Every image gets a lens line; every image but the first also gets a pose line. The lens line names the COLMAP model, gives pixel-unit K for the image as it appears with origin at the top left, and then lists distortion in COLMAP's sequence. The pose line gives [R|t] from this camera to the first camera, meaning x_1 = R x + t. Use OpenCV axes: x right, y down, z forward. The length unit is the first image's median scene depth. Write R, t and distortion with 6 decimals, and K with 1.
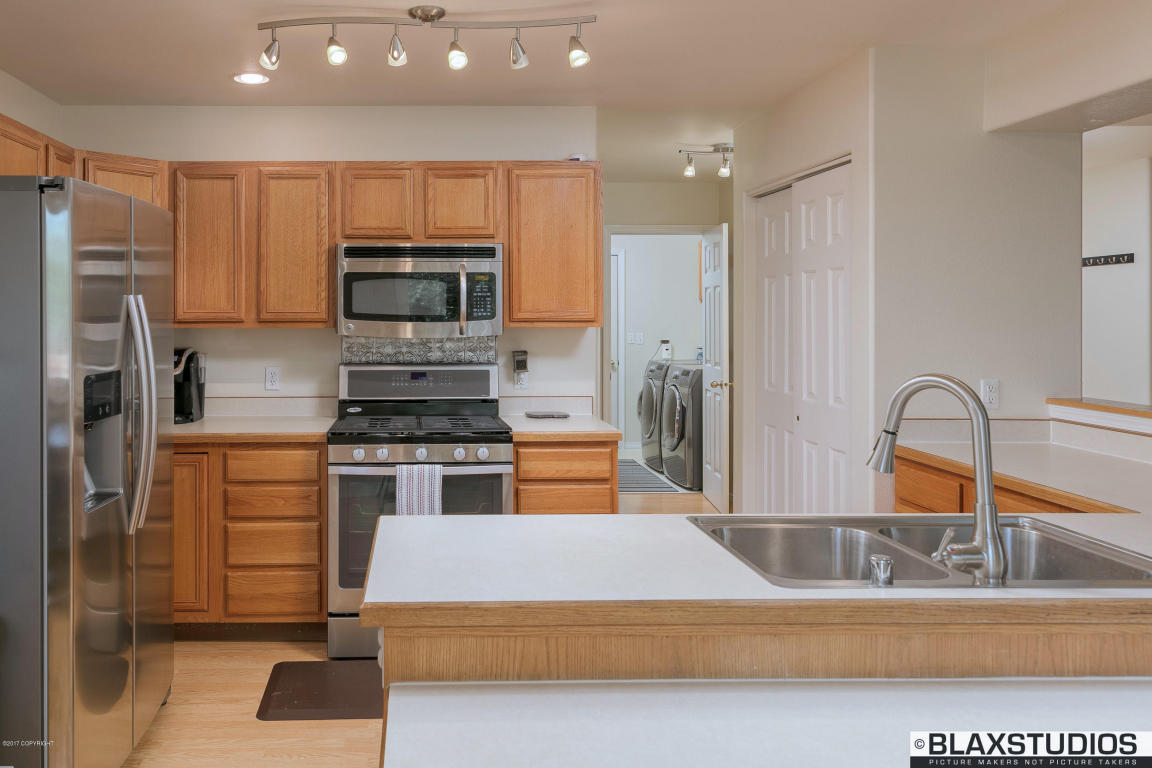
lens RADIAL K [[880.4, 0, 482.4], [0, 880.4, 319.6], [0, 0, 1]] dist [0.001623, 0.000073]
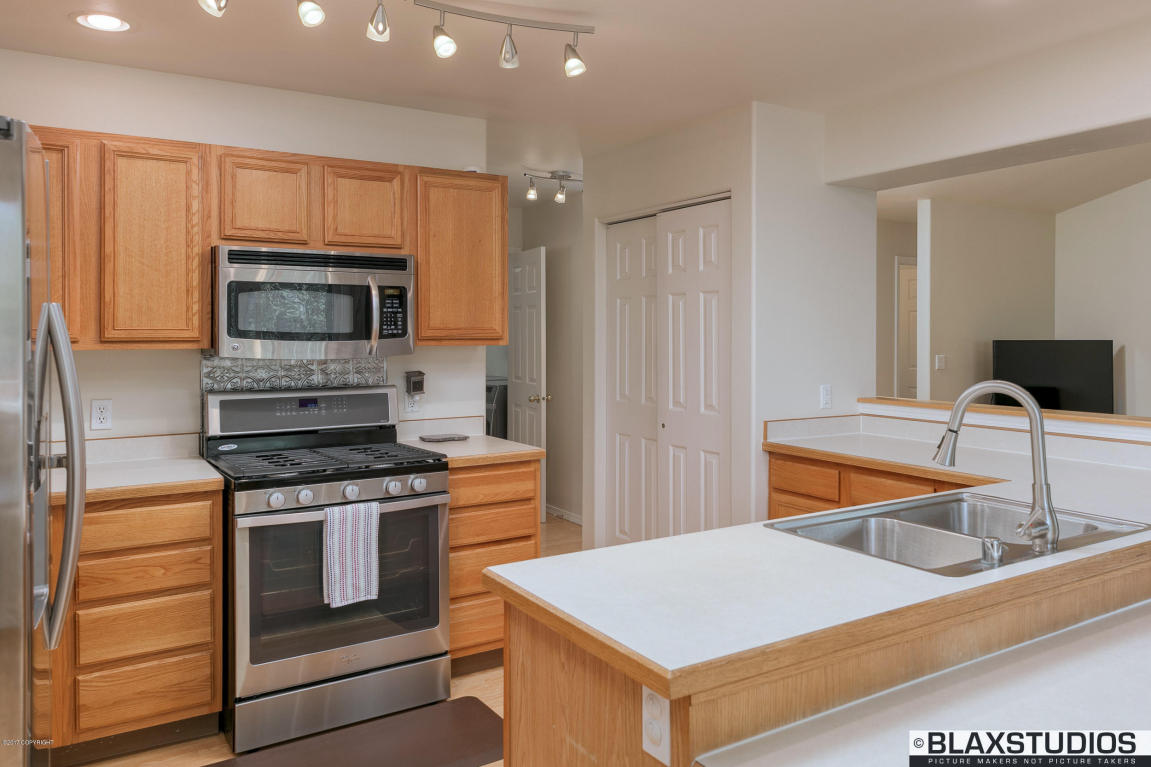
lens RADIAL K [[830.9, 0, 578.0], [0, 830.9, 342.1], [0, 0, 1]] dist [0.007255, -0.001414]
pose [[0.851706, -0.006179, 0.523984, -0.293950], [0.003927, 0.999978, 0.005410, 0.000573], [-0.524006, -0.002550, 0.851711, 0.172258]]
